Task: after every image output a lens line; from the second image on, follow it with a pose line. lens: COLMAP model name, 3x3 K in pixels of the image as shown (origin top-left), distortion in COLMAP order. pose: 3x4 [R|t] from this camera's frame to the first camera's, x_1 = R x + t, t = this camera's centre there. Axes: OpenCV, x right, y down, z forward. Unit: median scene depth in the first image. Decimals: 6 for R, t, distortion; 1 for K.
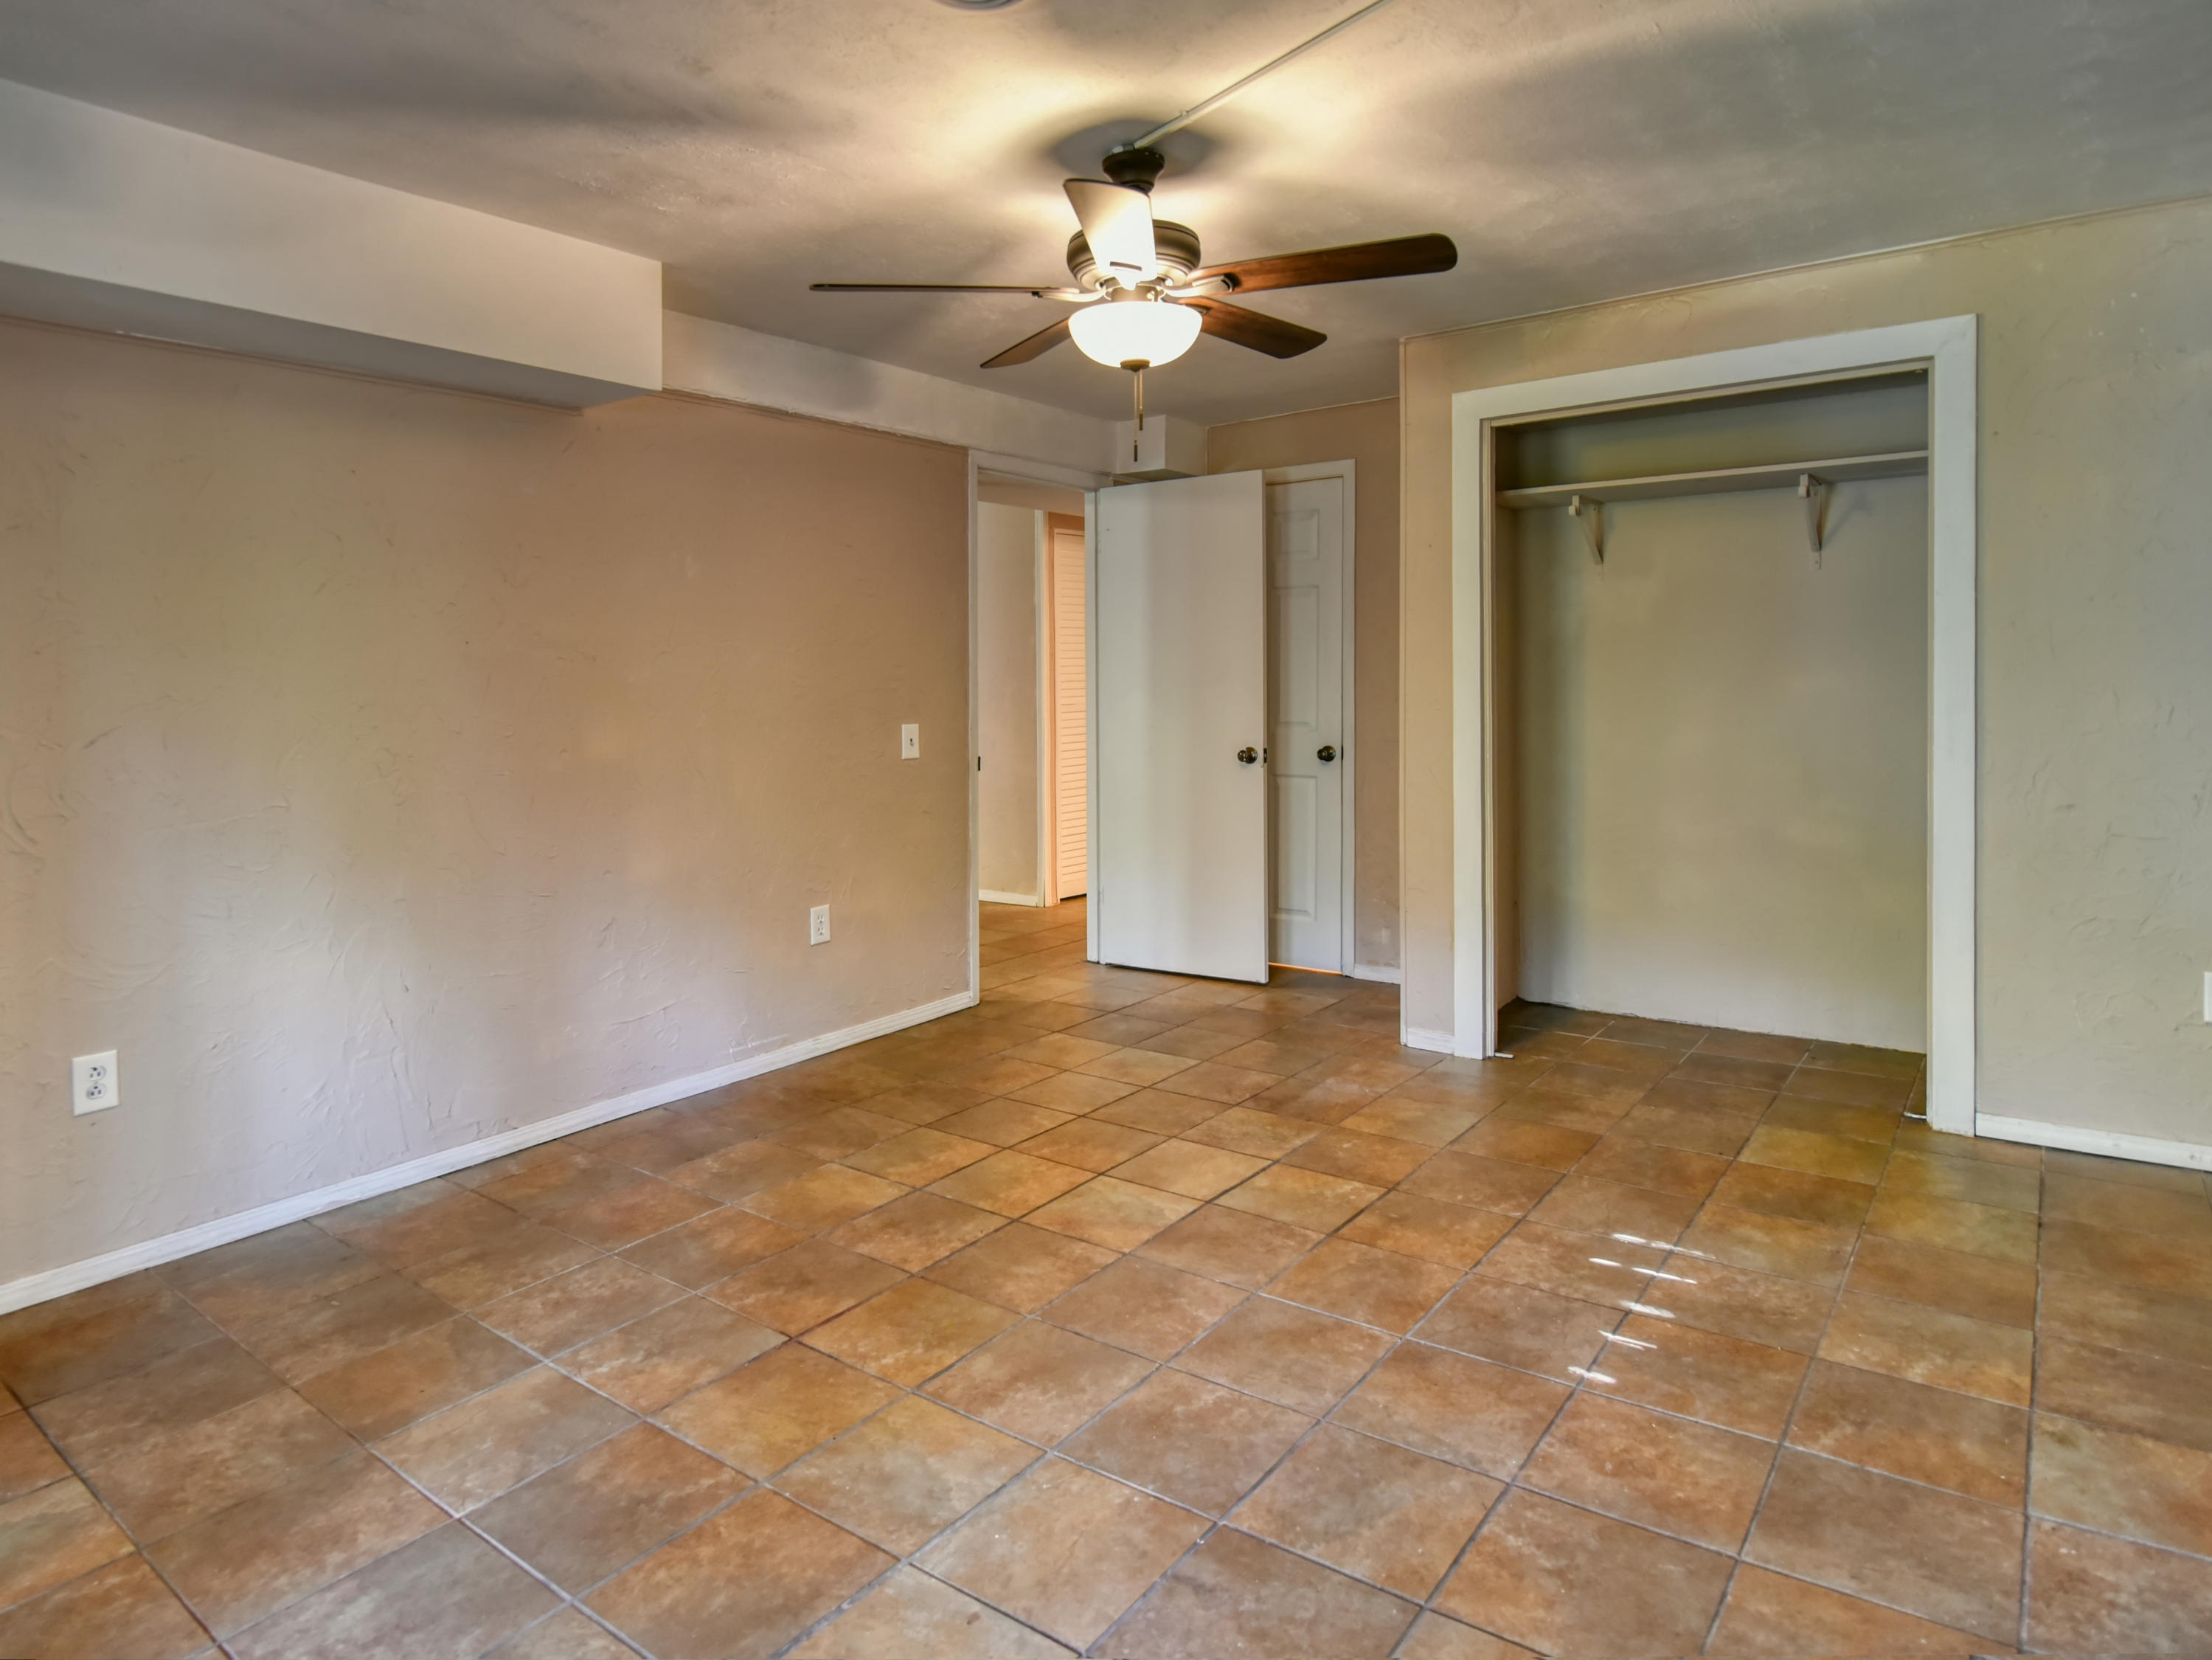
lens RADIAL K [[1231.0, 0, 1112.1], [0, 1231.0, 829.0], [0, 0, 1]] dist [-0.017848, 0.000808]
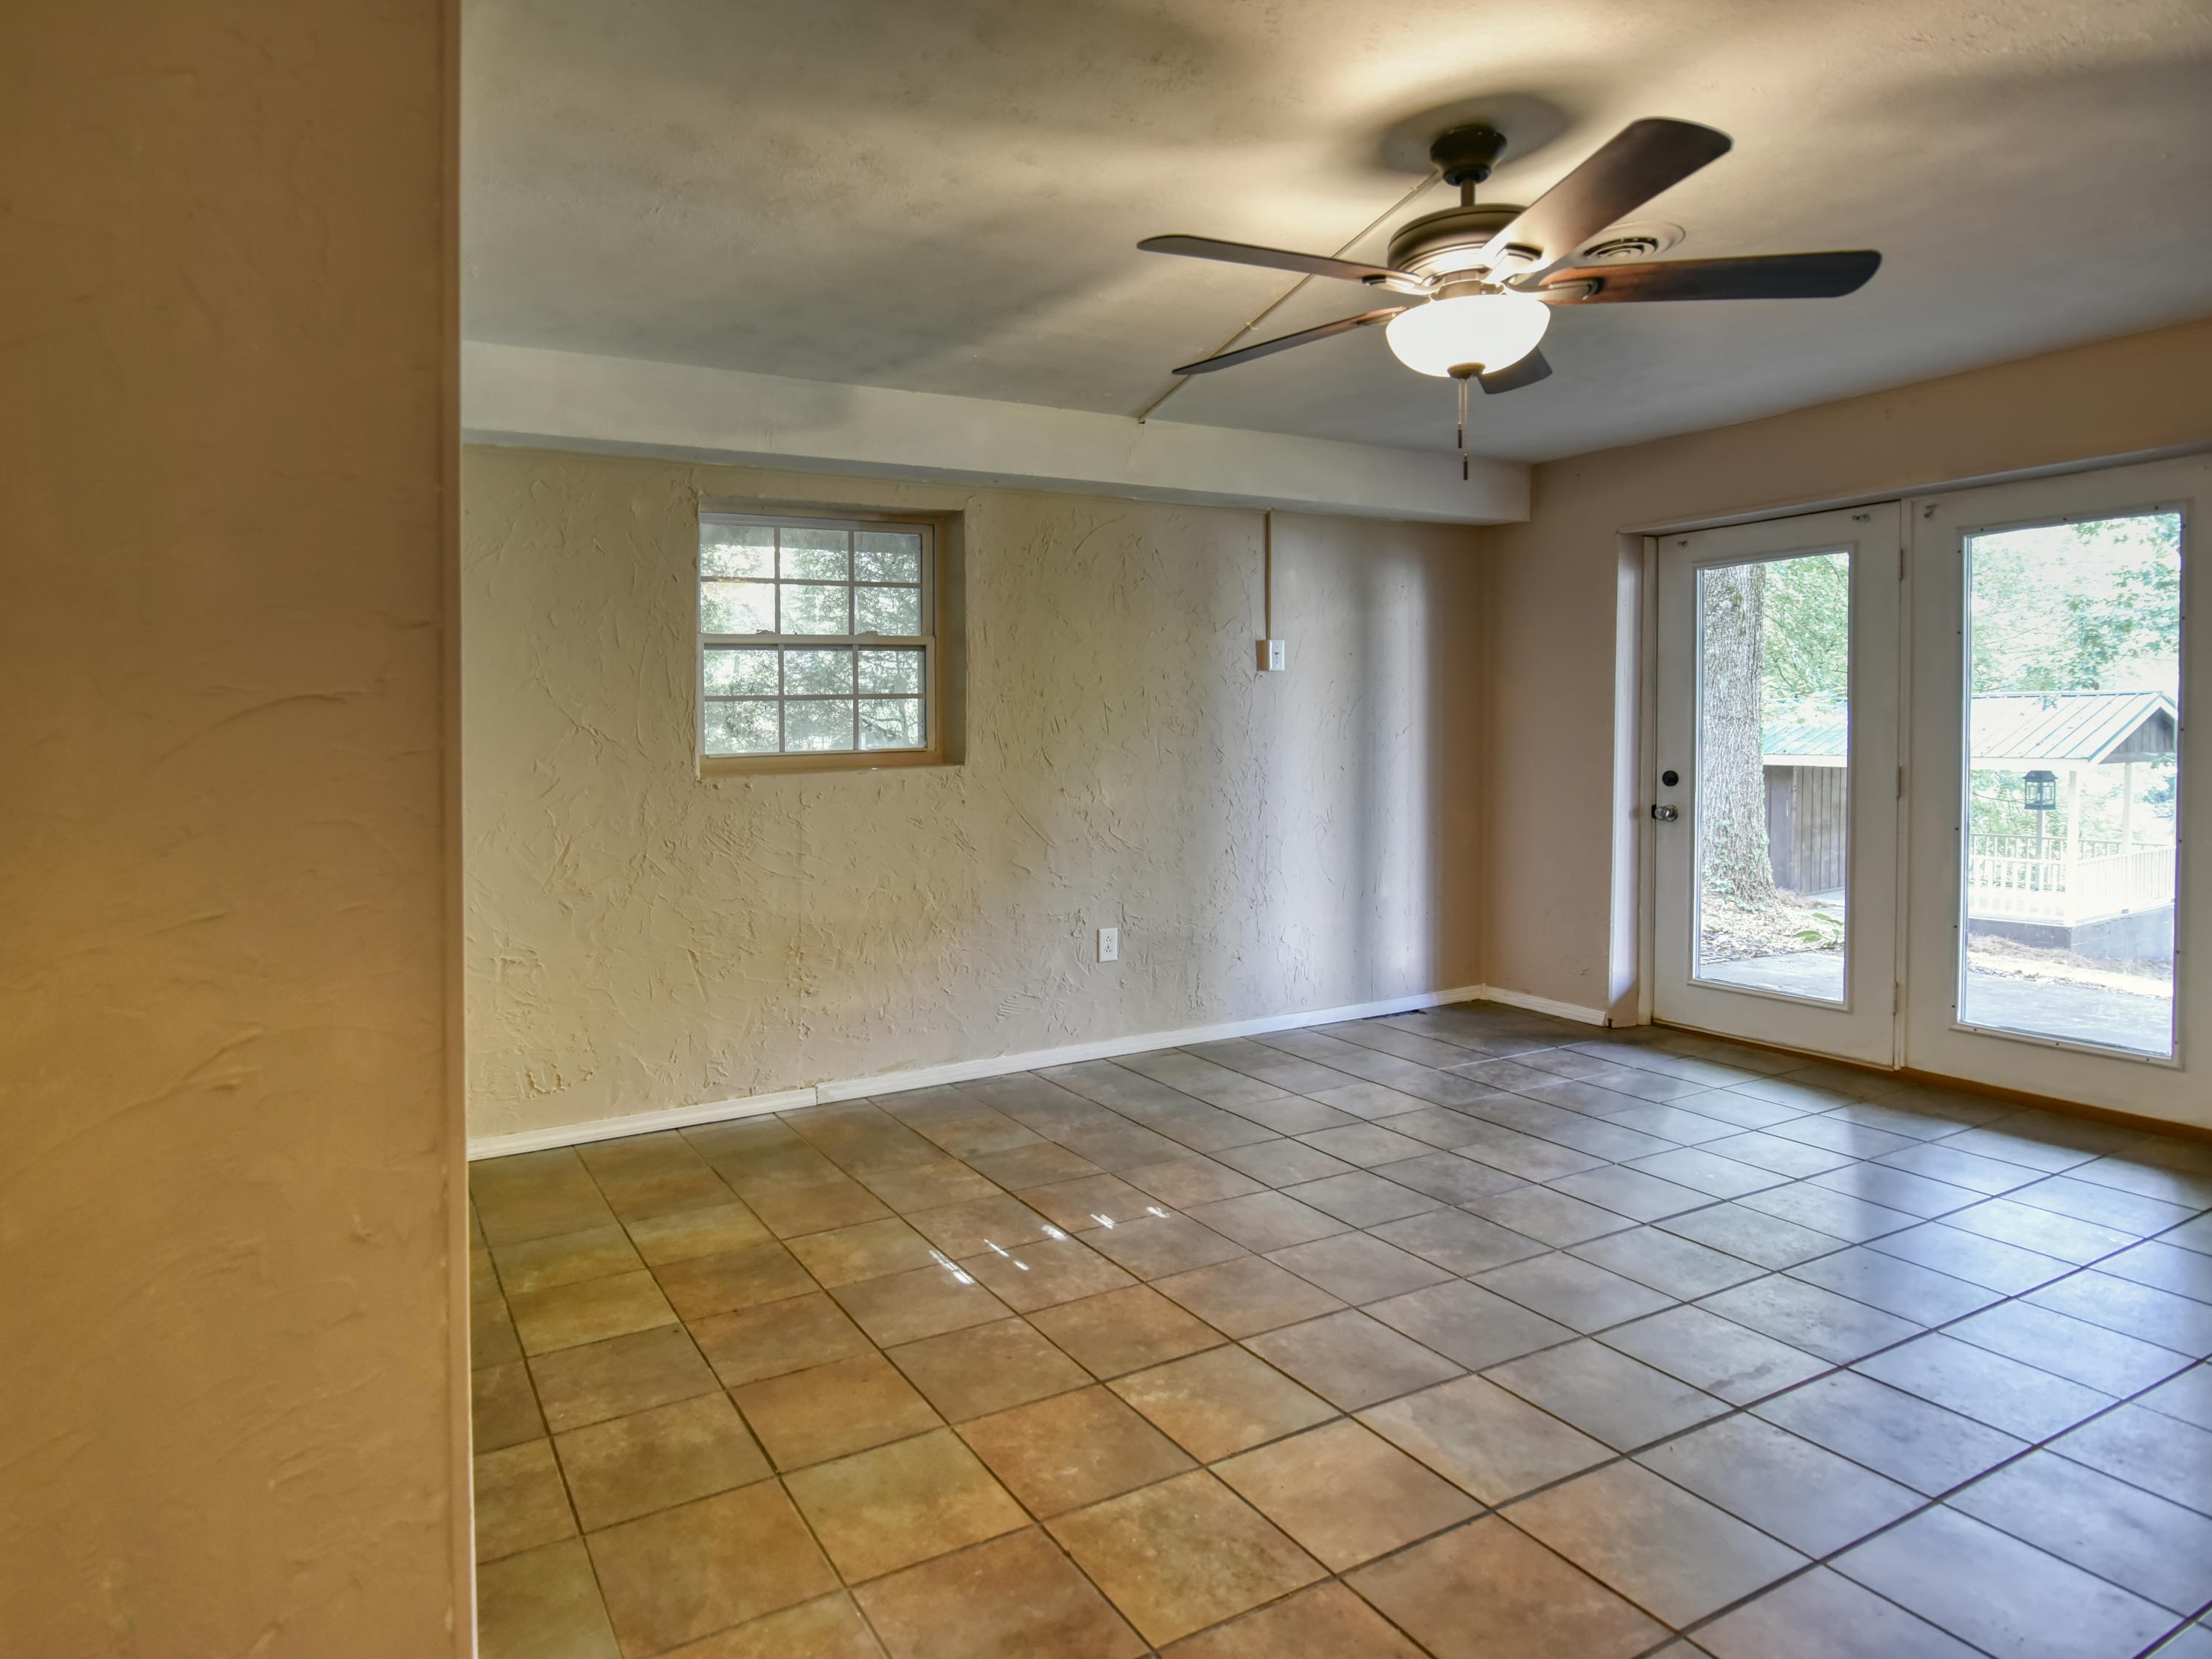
lens RADIAL K [[1230.8, 0, 1101.0], [0, 1230.8, 817.6], [0, 0, 1]] dist [-0.017848, 0.000808]
pose [[-0.928844, 0.013841, 0.370213, -0.066794], [0.078293, 0.984065, 0.159642, -0.192661], [-0.362105, 0.177267, -0.915127, 1.793301]]
